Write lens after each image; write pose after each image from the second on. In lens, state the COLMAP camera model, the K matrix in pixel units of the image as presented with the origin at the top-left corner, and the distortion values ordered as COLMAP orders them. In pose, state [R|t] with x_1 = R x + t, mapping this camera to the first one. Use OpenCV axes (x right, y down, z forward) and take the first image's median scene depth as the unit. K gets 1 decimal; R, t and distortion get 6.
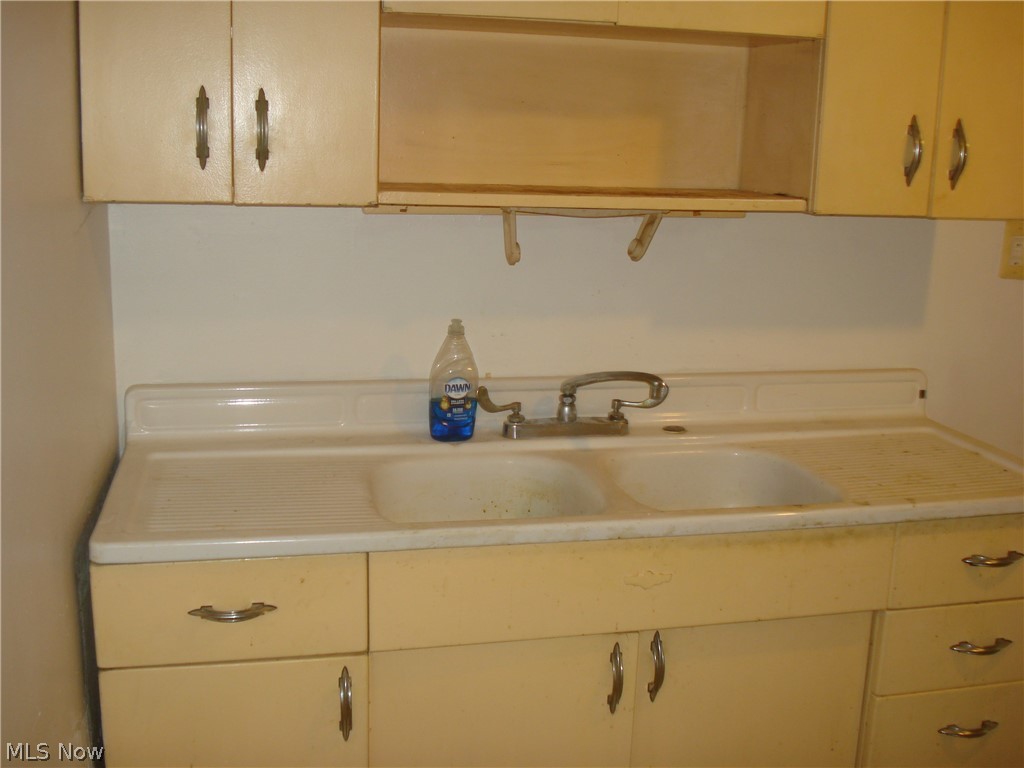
lens RADIAL K [[1182.5, 0, 510.9], [0, 1182.5, 389.7], [0, 0, 1]] dist [-0.068781, -0.080772]
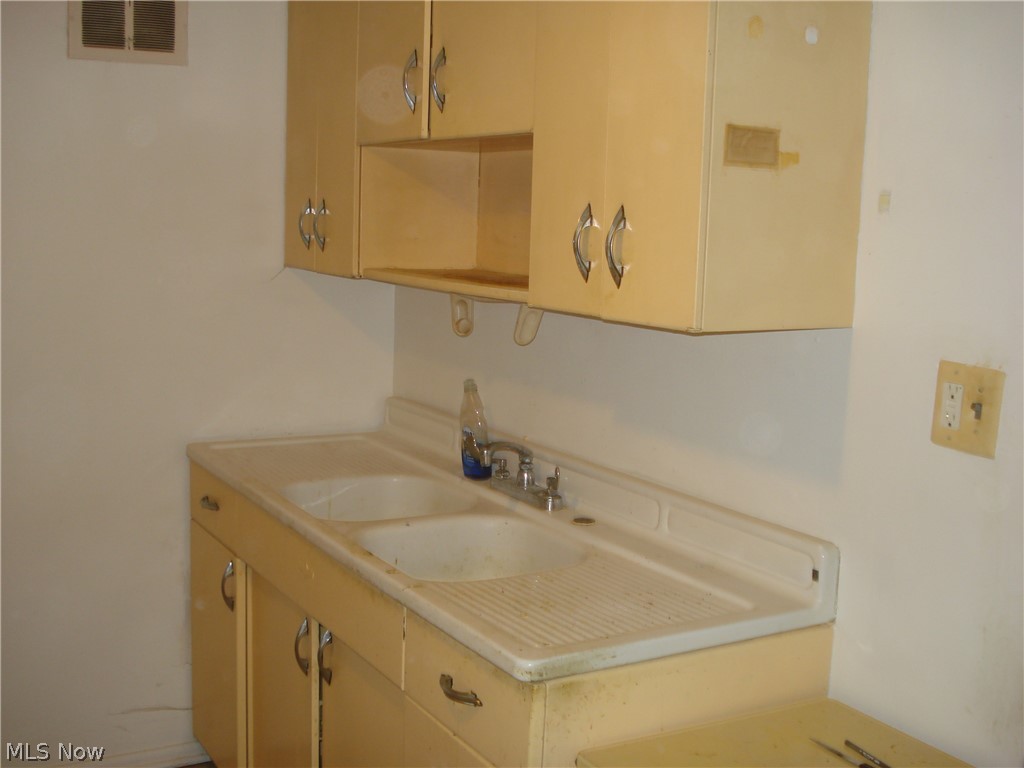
lens RADIAL K [[1182.5, 0, 510.9], [0, 1182.5, 389.7], [0, 0, 1]] dist [-0.068781, -0.080772]
pose [[0.280140, 0.118144, -0.952661, 1.143090], [-0.228855, 0.972003, 0.053246, -0.122266], [0.932280, 0.203105, 0.299335, 0.653770]]
